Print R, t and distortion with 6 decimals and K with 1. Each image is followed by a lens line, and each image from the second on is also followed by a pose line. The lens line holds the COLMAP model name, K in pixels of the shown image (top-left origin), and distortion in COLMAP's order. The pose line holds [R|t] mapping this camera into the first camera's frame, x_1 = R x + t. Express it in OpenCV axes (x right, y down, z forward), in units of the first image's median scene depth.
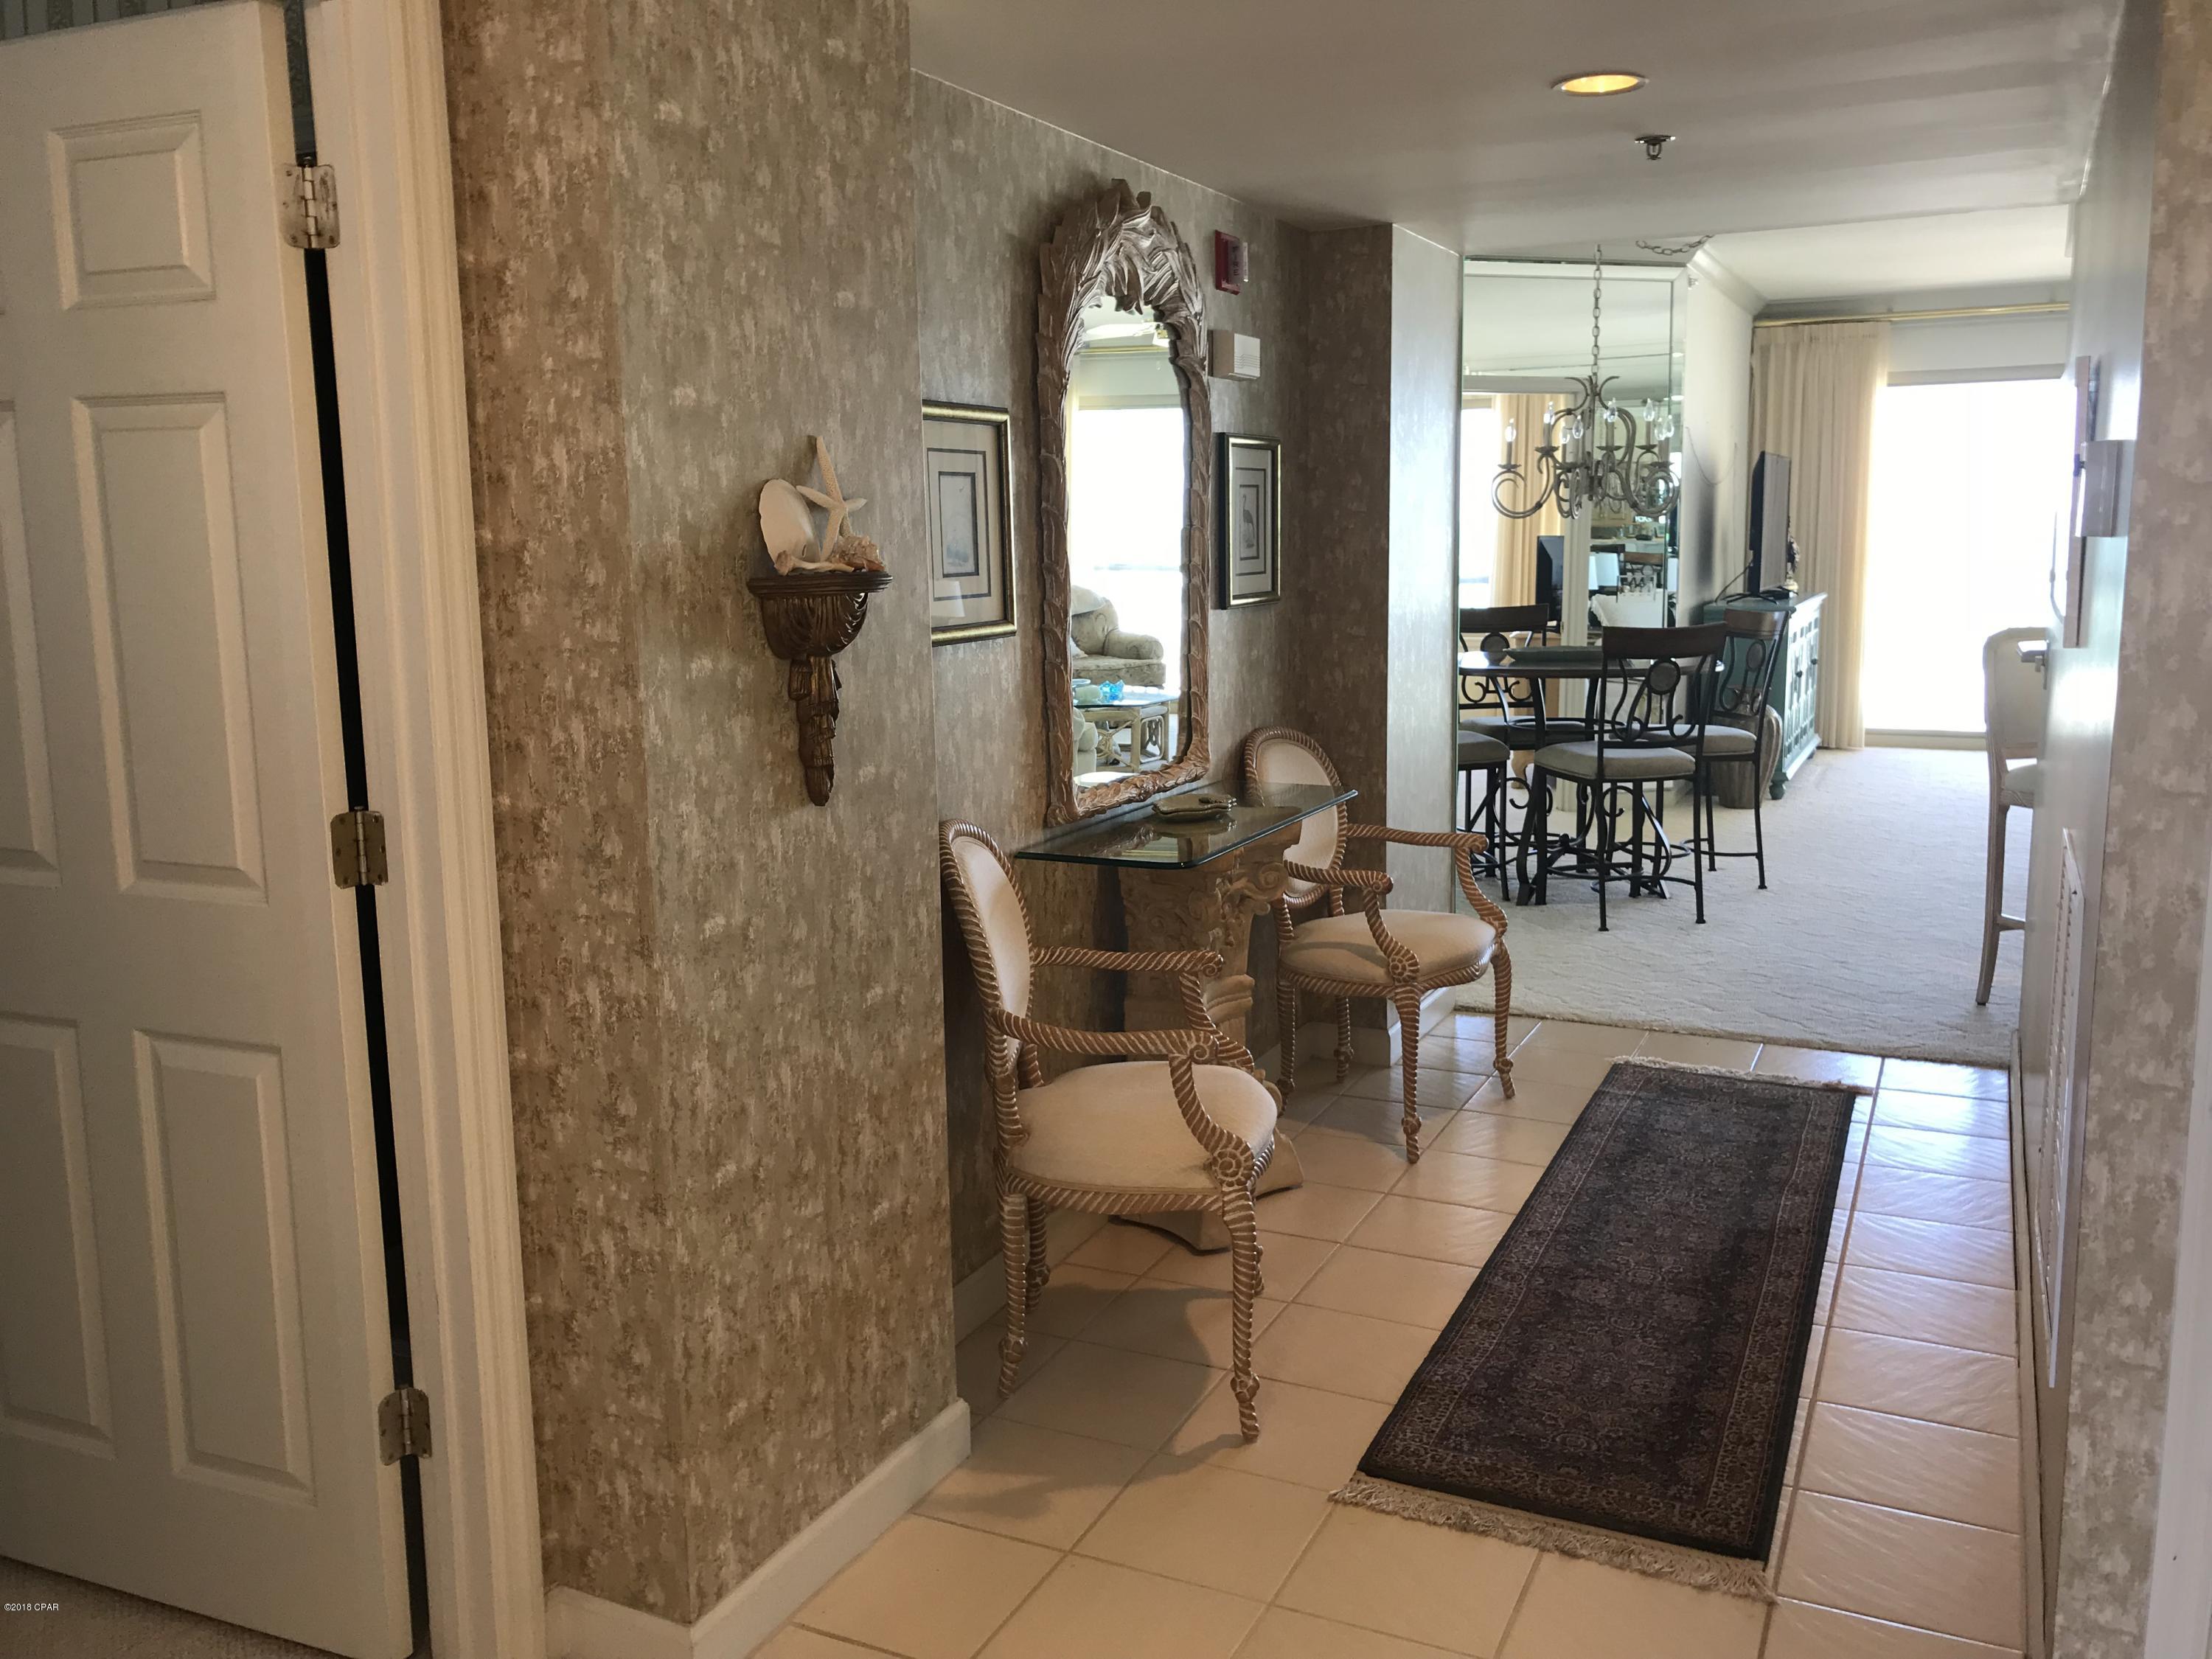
lens RADIAL K [[1906.1, 0, 1106.0], [0, 1906.1, 829.5], [0, 0, 1]] dist [0.039092, -0.002065]
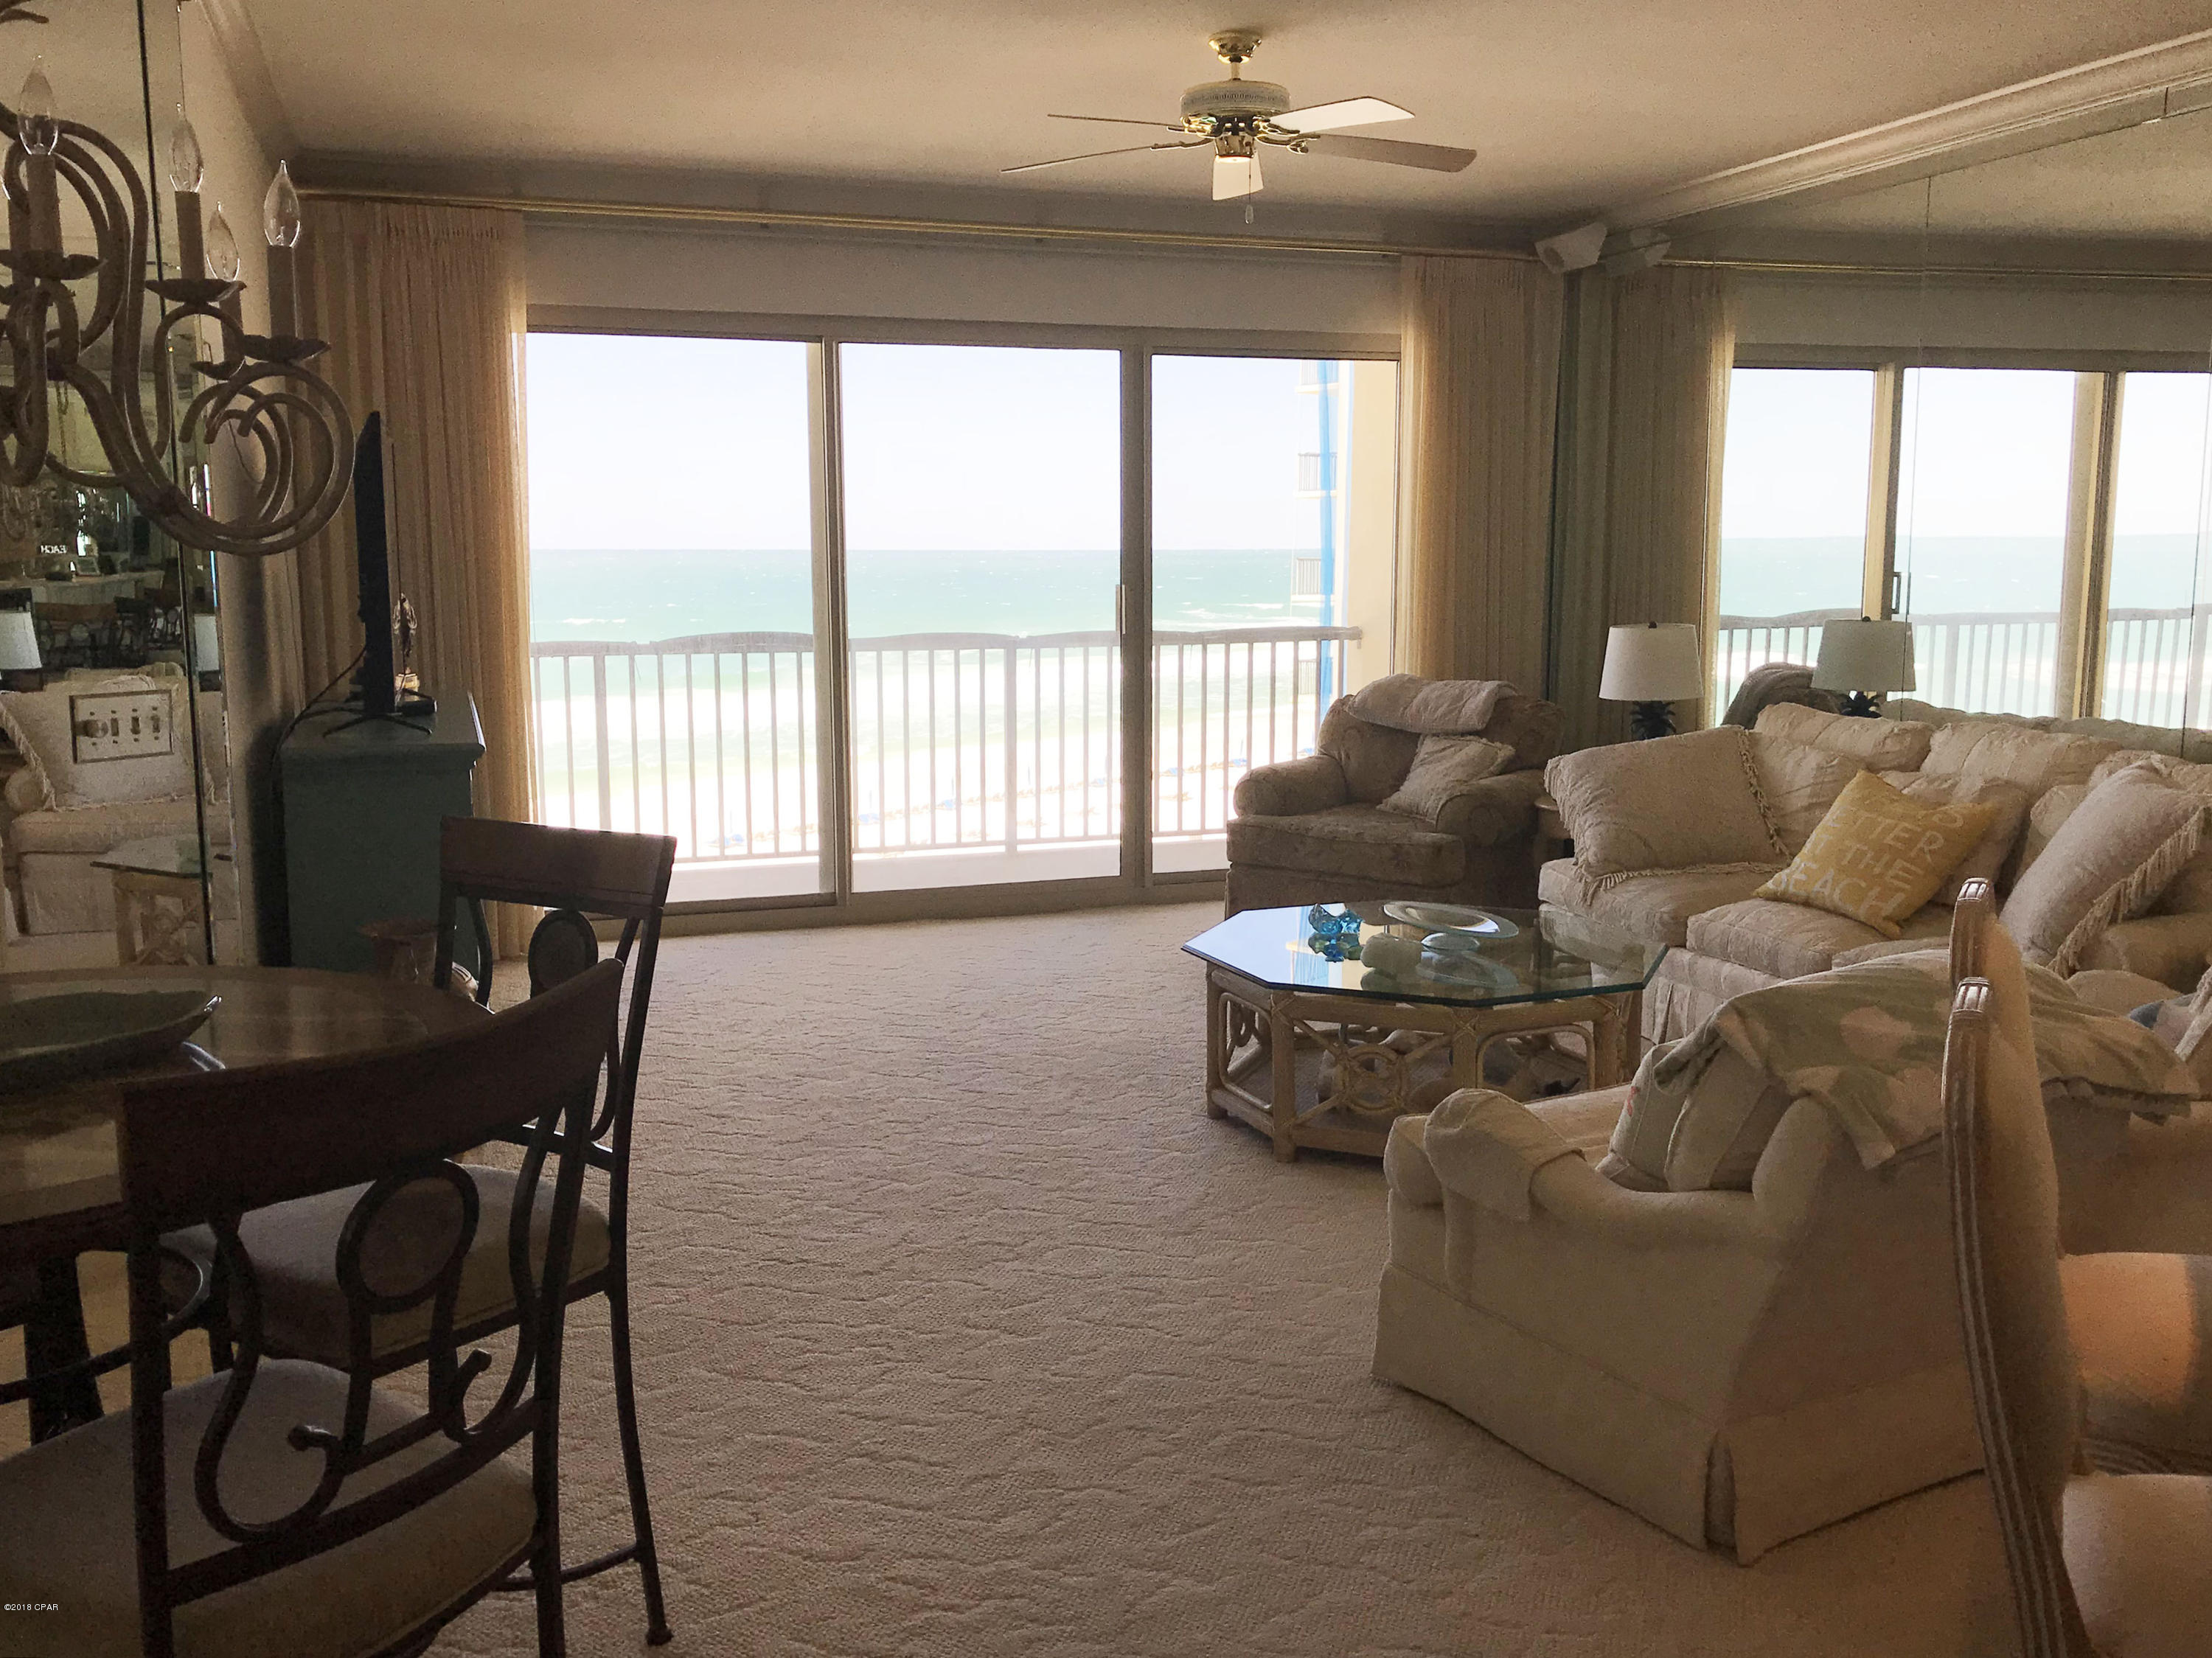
lens RADIAL K [[1906.0, 0, 1106.0], [0, 1906.0, 829.0], [0, 0, 1]] dist [0.039092, -0.002065]
pose [[0.711320, -0.064566, 0.699897, 0.205463], [0.080804, 0.996682, 0.009822, -0.131336], [-0.698208, 0.049568, 0.714176, 0.835355]]
